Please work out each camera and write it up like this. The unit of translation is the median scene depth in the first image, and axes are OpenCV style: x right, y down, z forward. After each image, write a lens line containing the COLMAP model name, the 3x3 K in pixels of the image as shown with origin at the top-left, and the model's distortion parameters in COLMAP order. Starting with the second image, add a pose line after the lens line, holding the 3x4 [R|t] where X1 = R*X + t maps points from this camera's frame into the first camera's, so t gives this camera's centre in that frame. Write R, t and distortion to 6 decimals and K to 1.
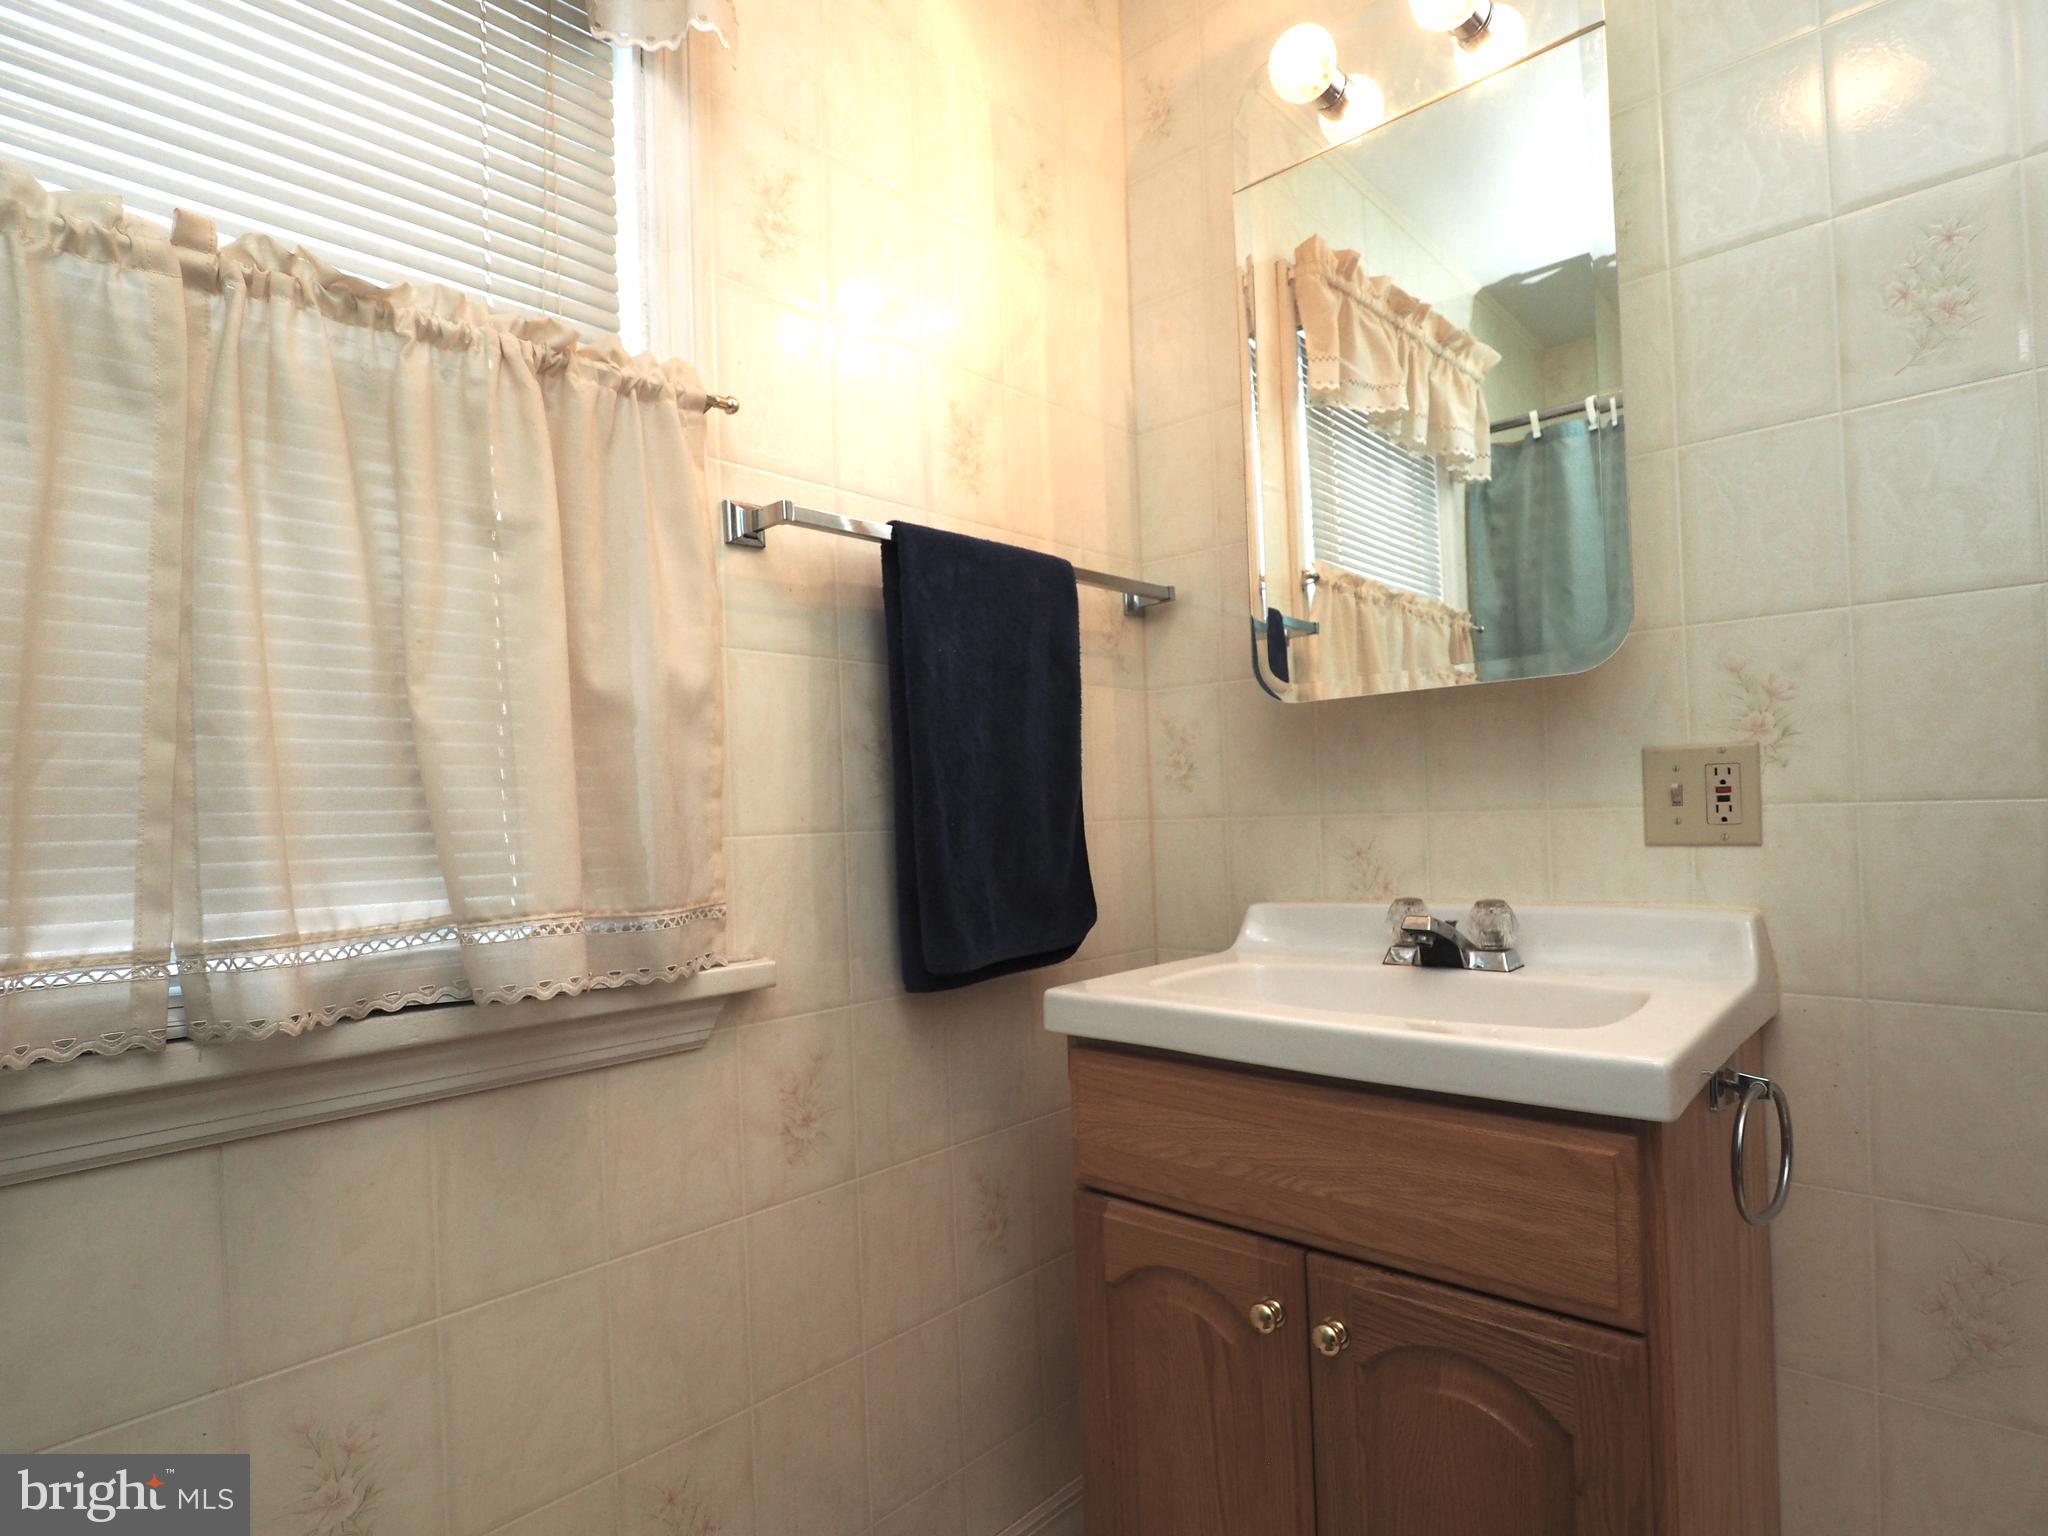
lens RADIAL K [[1110.1, 0, 1019.0], [0, 1110.1, 808.2], [0, 0, 1]] dist [-0.001083, -0.010126]
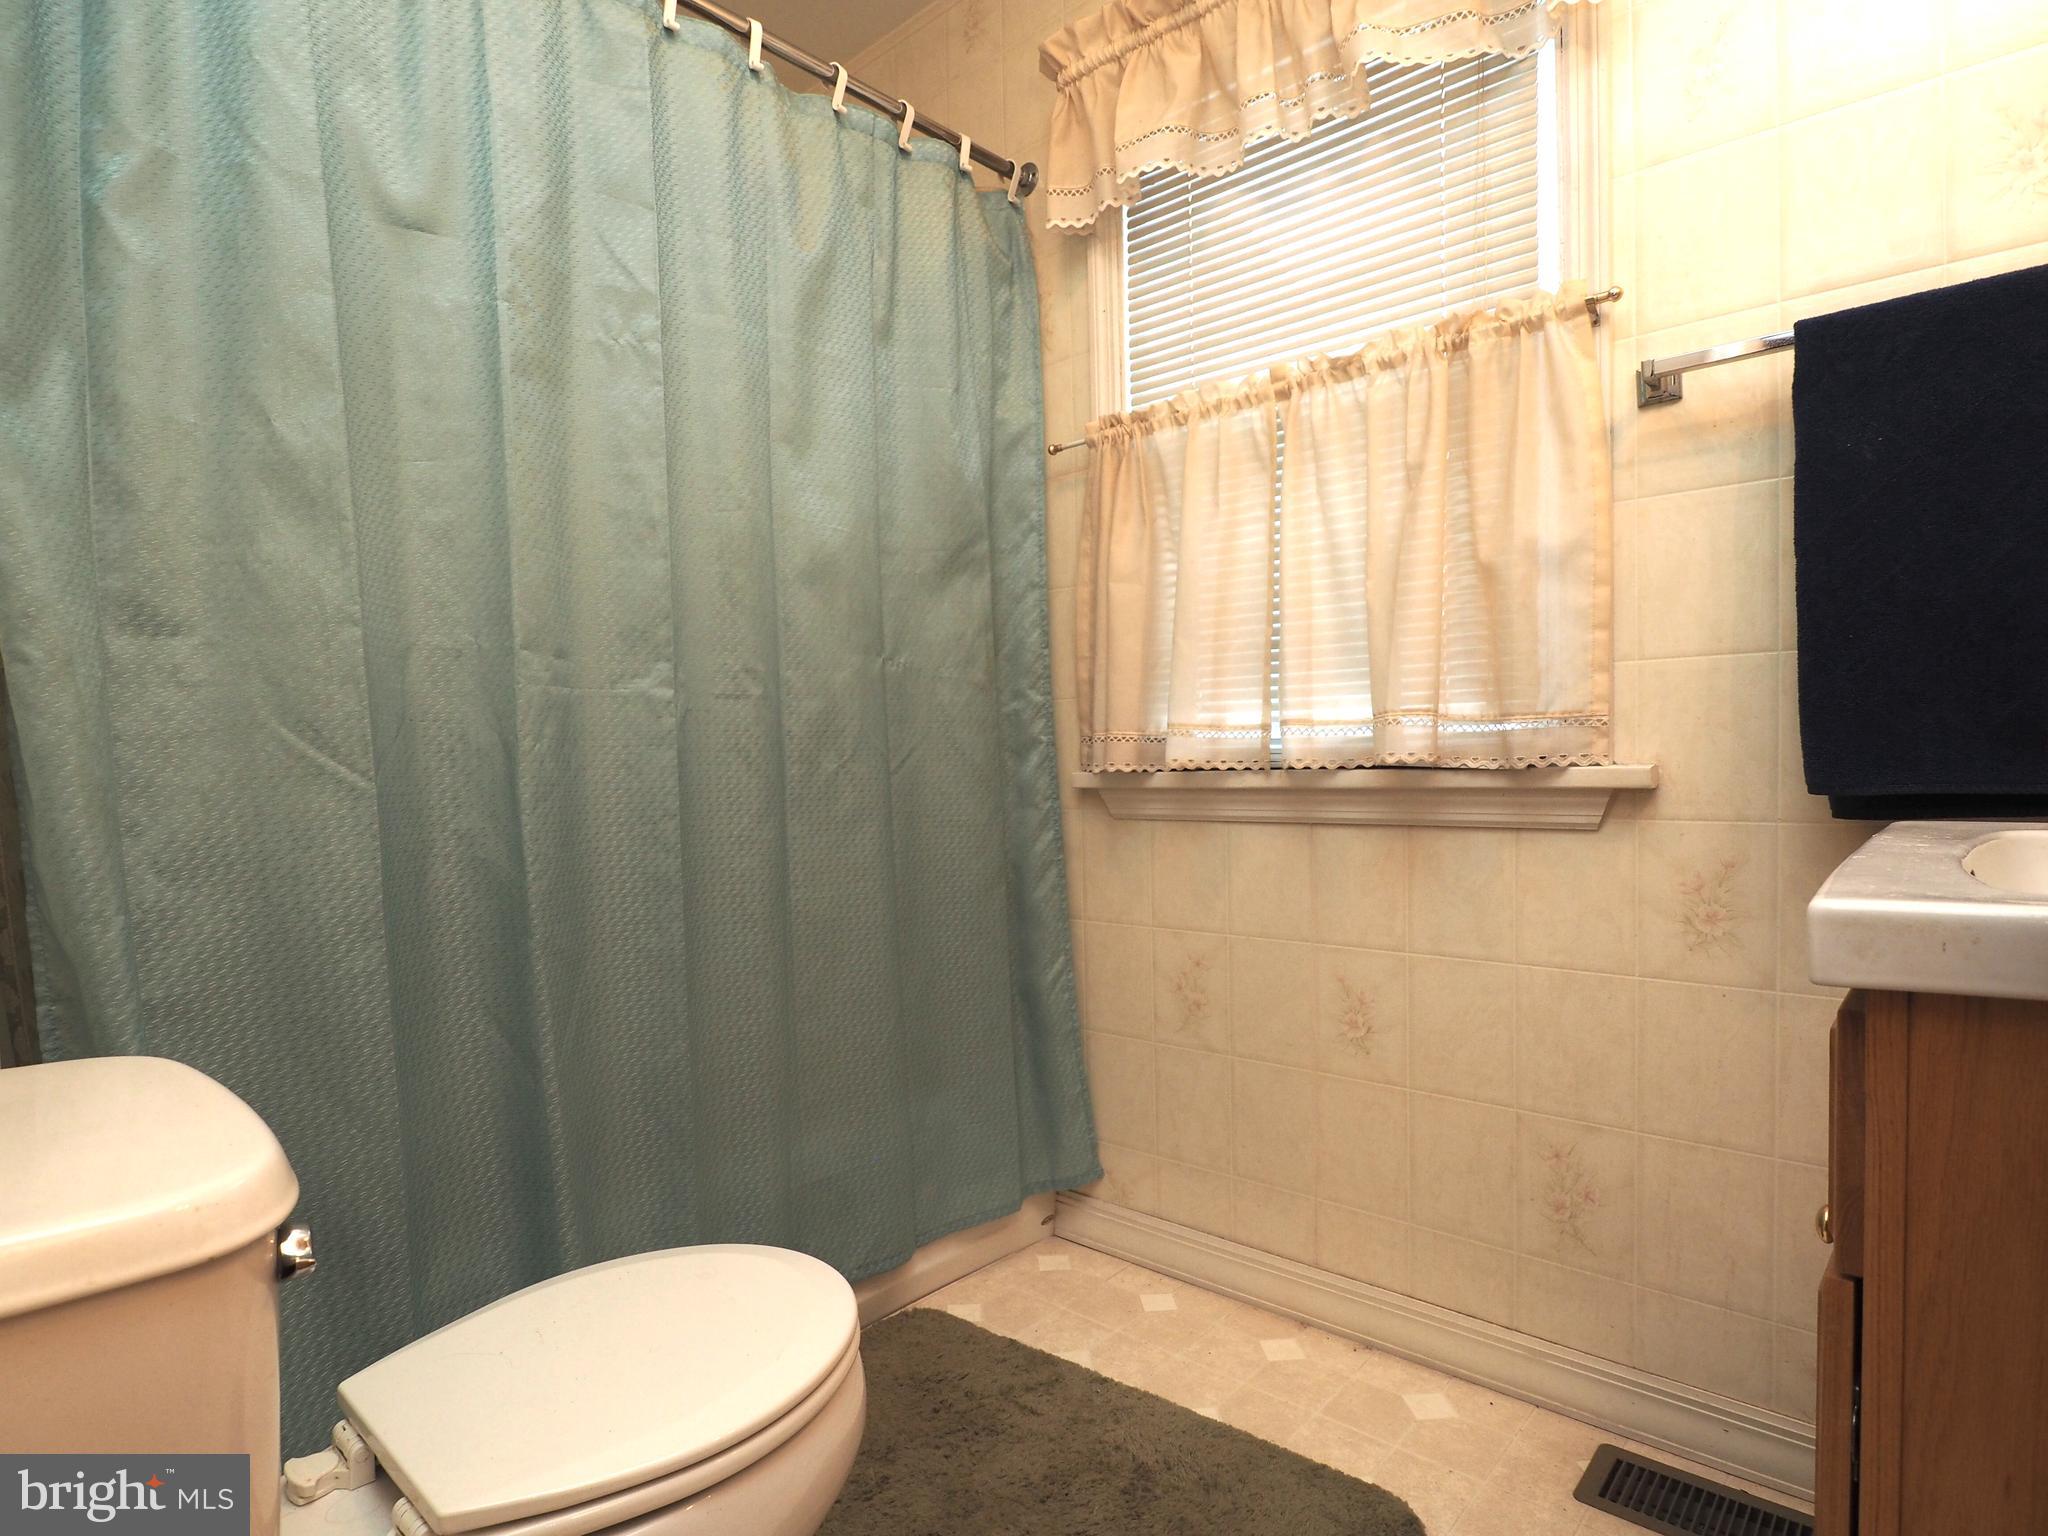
lens RADIAL K [[1110.1, 0, 1019.0], [0, 1110.1, 808.2], [0, 0, 1]] dist [-0.001083, -0.010126]
pose [[0.006004, 0.086820, -0.996206, 0.991576], [0.033892, 0.995634, 0.086974, 0.061323], [0.999407, -0.034285, 0.003035, 0.353178]]
